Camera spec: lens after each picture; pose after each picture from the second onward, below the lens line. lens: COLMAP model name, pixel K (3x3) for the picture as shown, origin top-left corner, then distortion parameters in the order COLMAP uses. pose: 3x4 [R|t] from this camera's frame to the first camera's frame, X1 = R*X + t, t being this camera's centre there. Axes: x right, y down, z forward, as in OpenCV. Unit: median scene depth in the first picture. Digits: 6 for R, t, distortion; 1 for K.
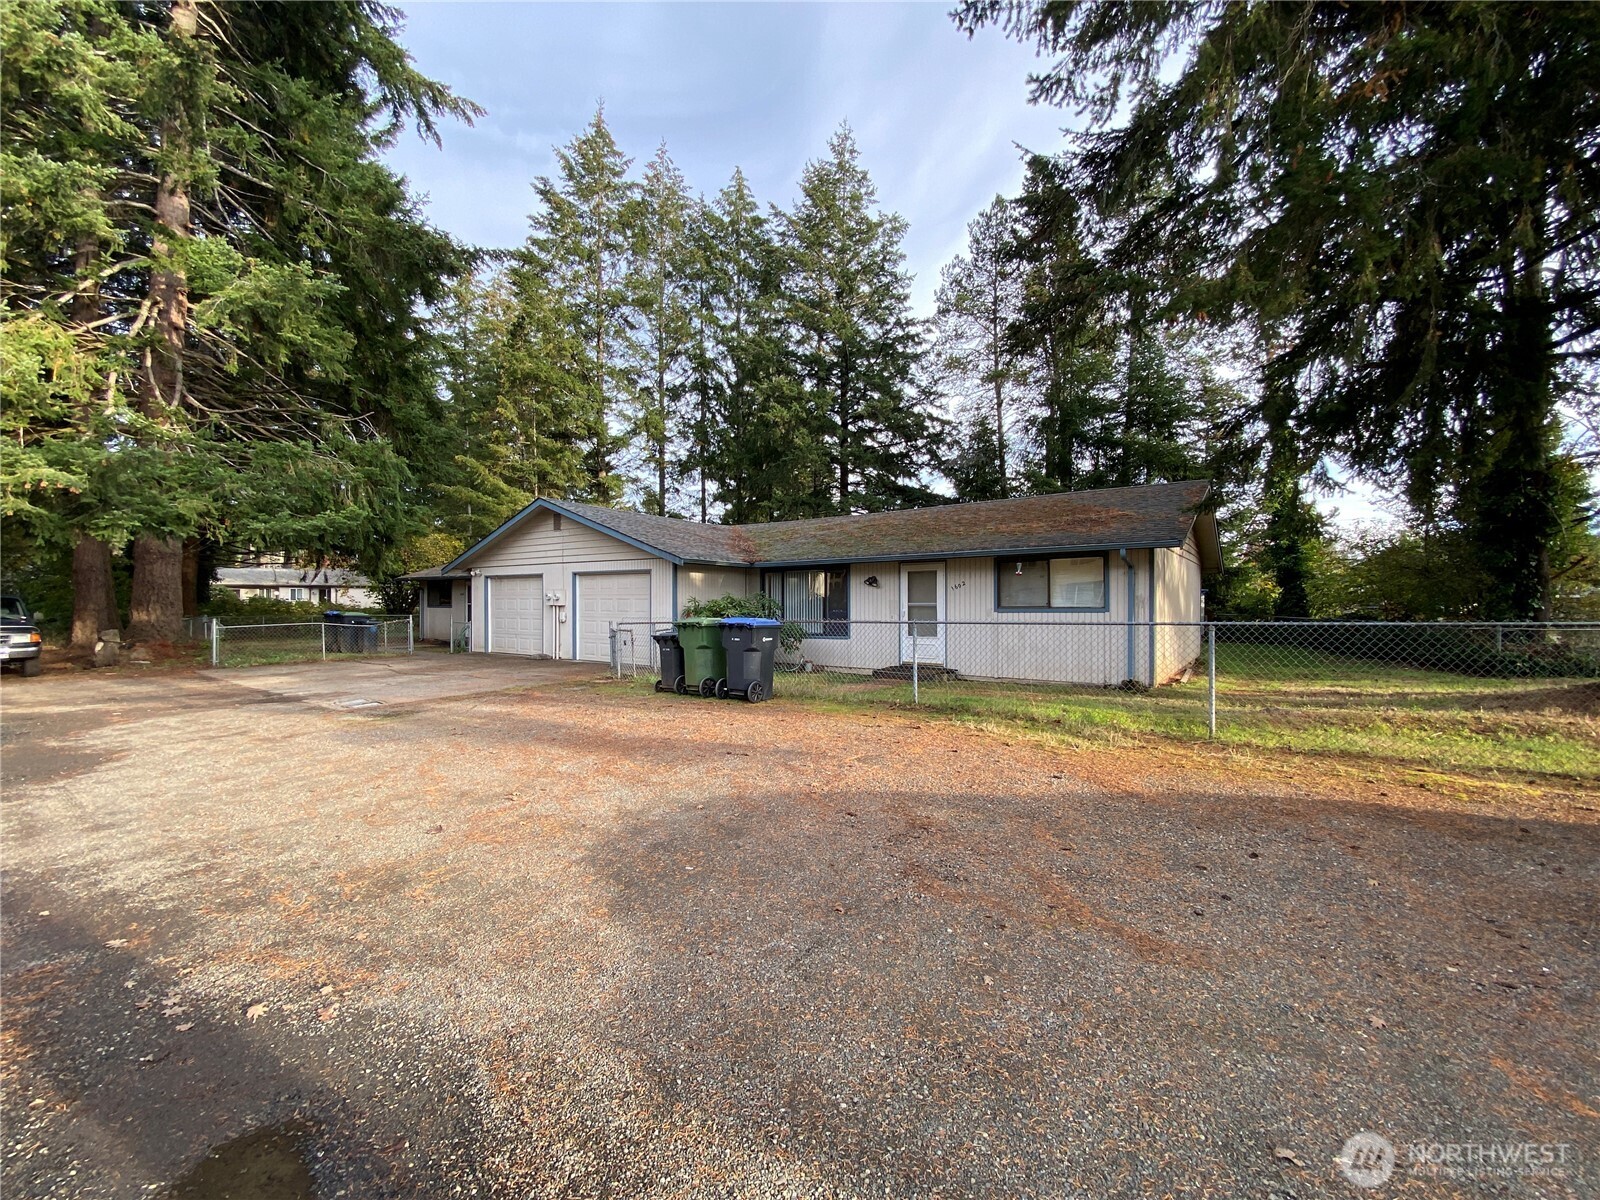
lens RADIAL K [[650.7, 0, 805.6], [0, 650.7, 605.8], [0, 0, 1]] dist [0.015428, -0.019133]
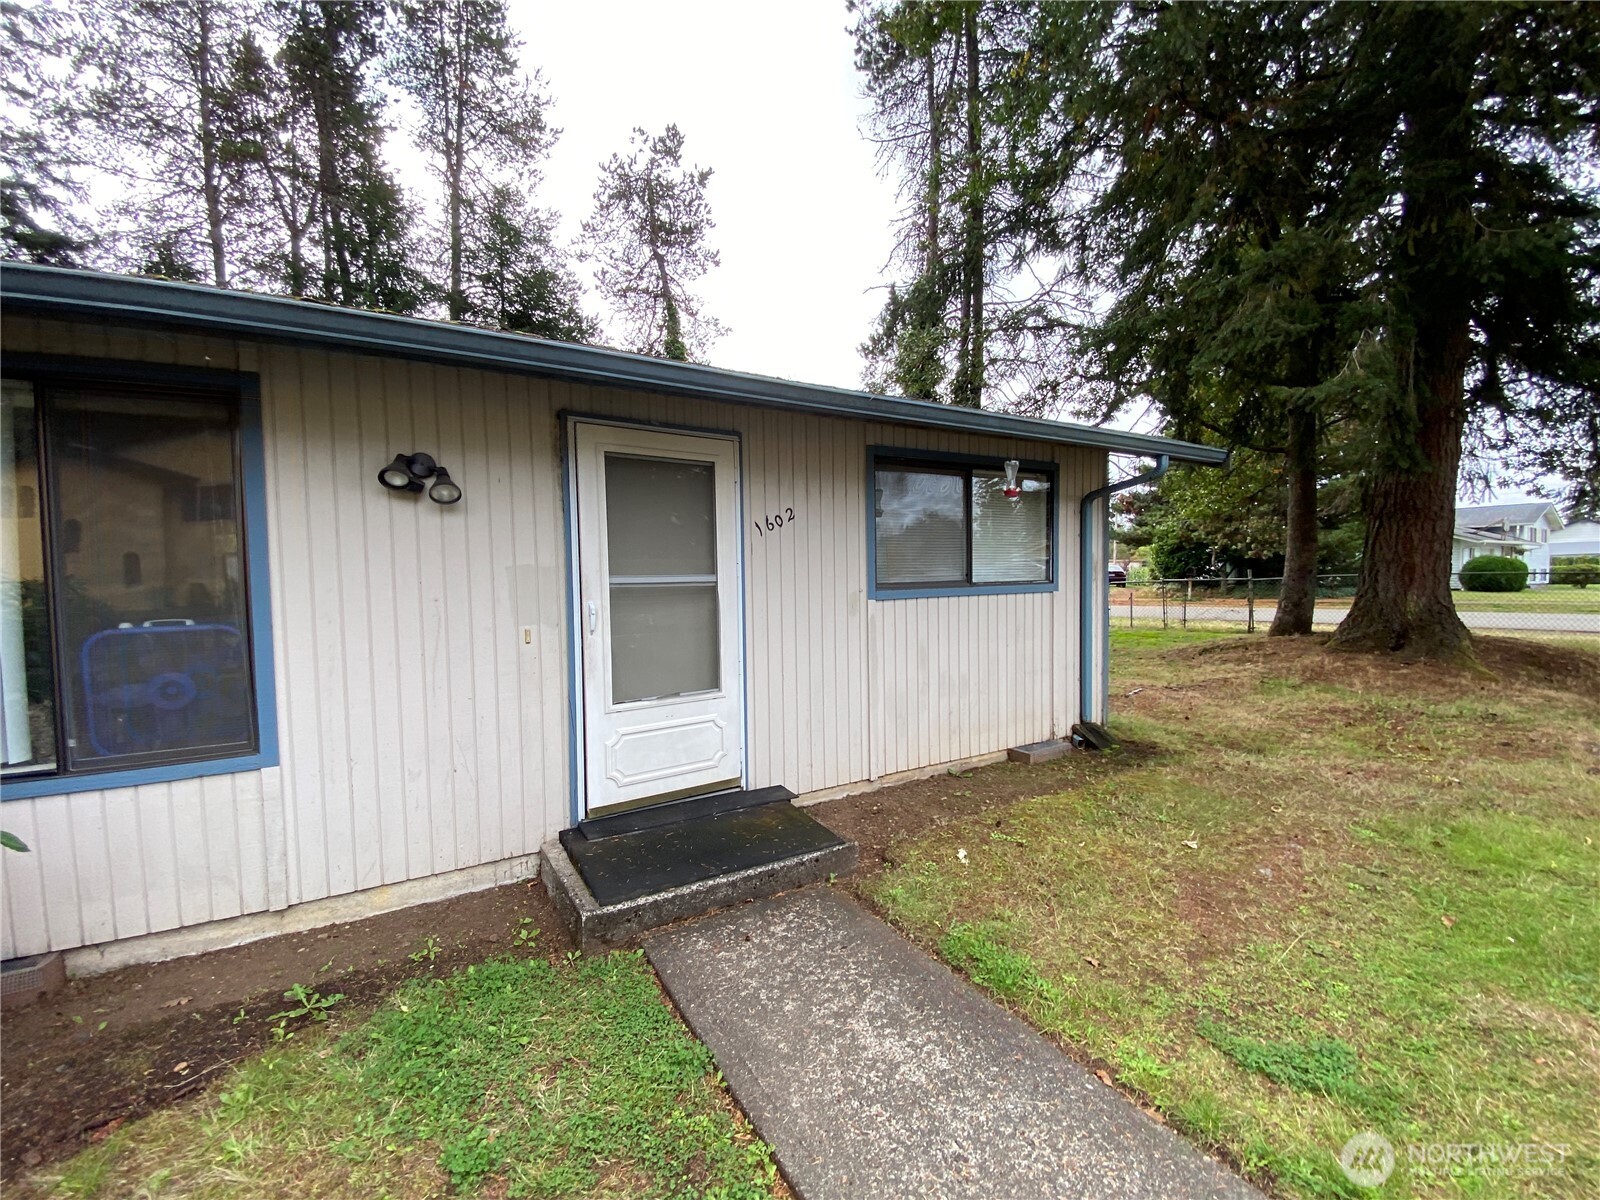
lens RADIAL K [[650.7, 0, 805.6], [0, 650.7, 605.8], [0, 0, 1]] dist [0.015428, -0.019133]
pose [[0.409547, -0.050973, 0.910864, -0.045587], [0.009348, 0.998620, 0.051681, -0.004507], [-0.912241, -0.012651, 0.409458, 0.799598]]
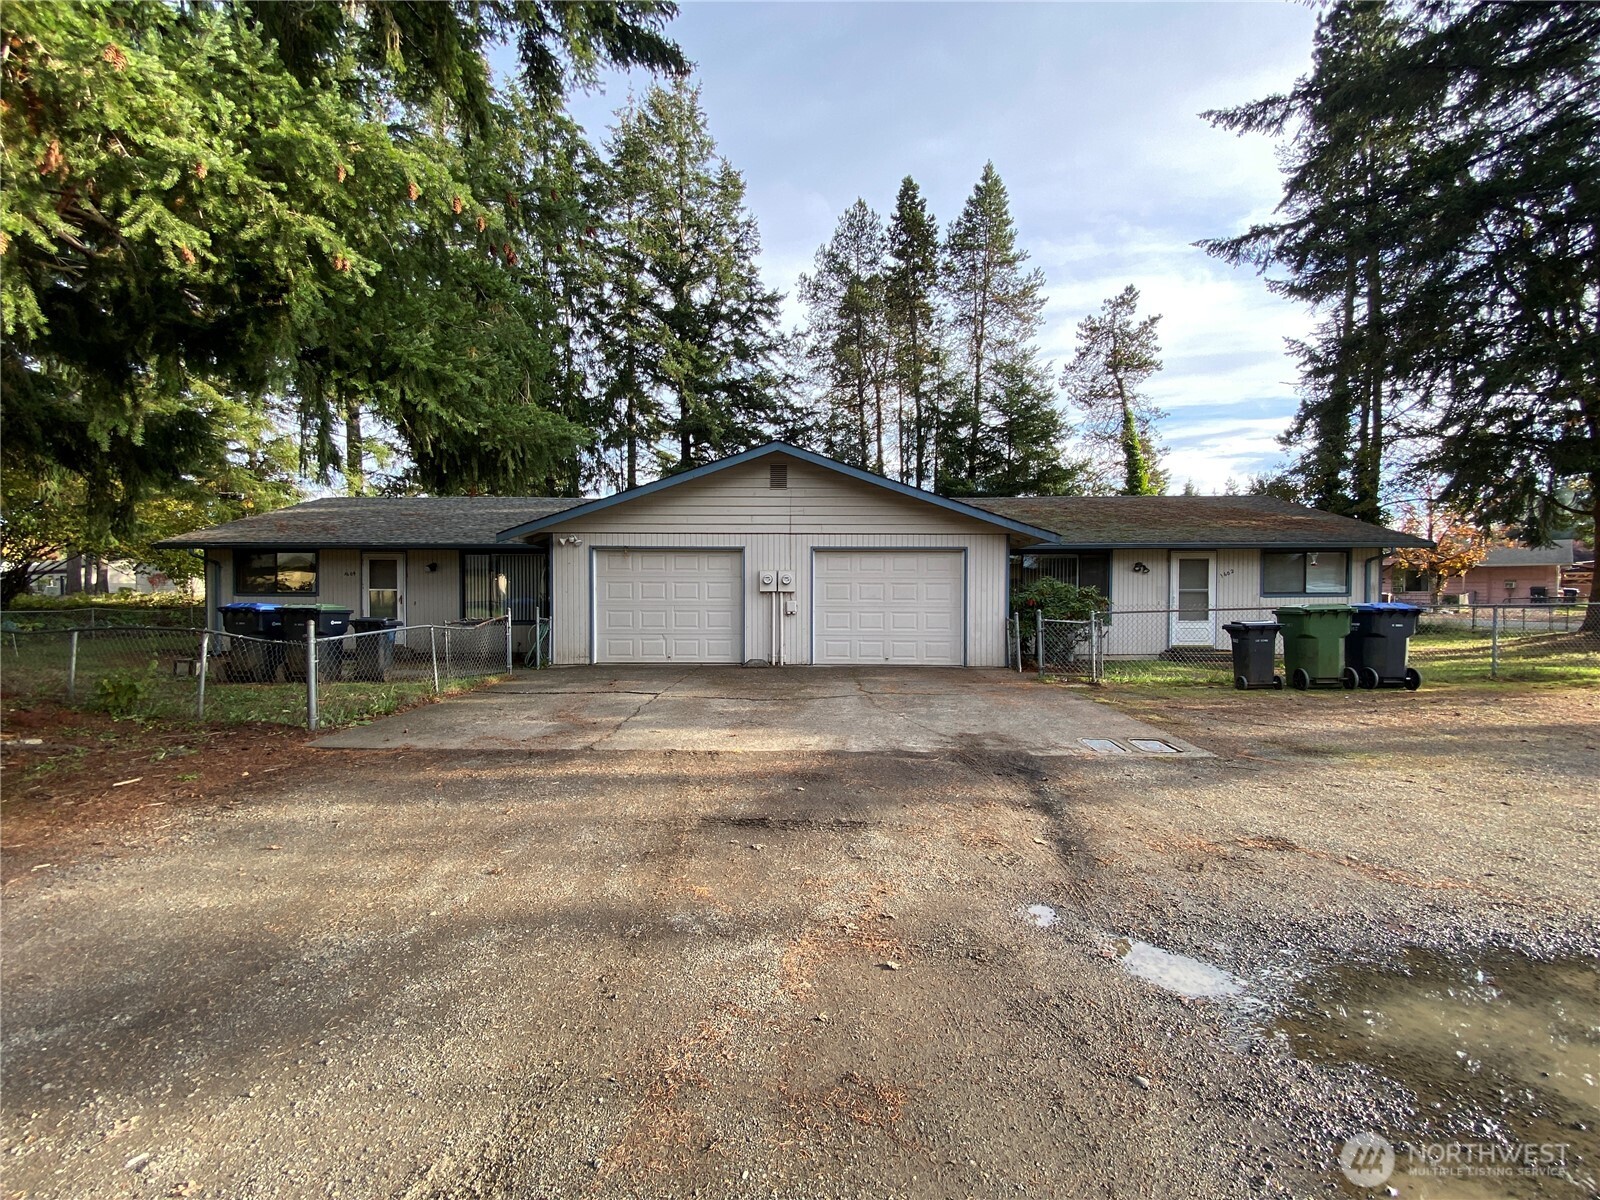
lens RADIAL K [[650.7, 0, 805.6], [0, 650.7, 605.8], [0, 0, 1]] dist [0.015428, -0.019133]
pose [[0.832536, -0.016311, 0.553731, -0.901195], [-0.001109, 0.999515, 0.031110, -0.008813], [-0.553970, -0.026514, 0.832114, 0.445905]]
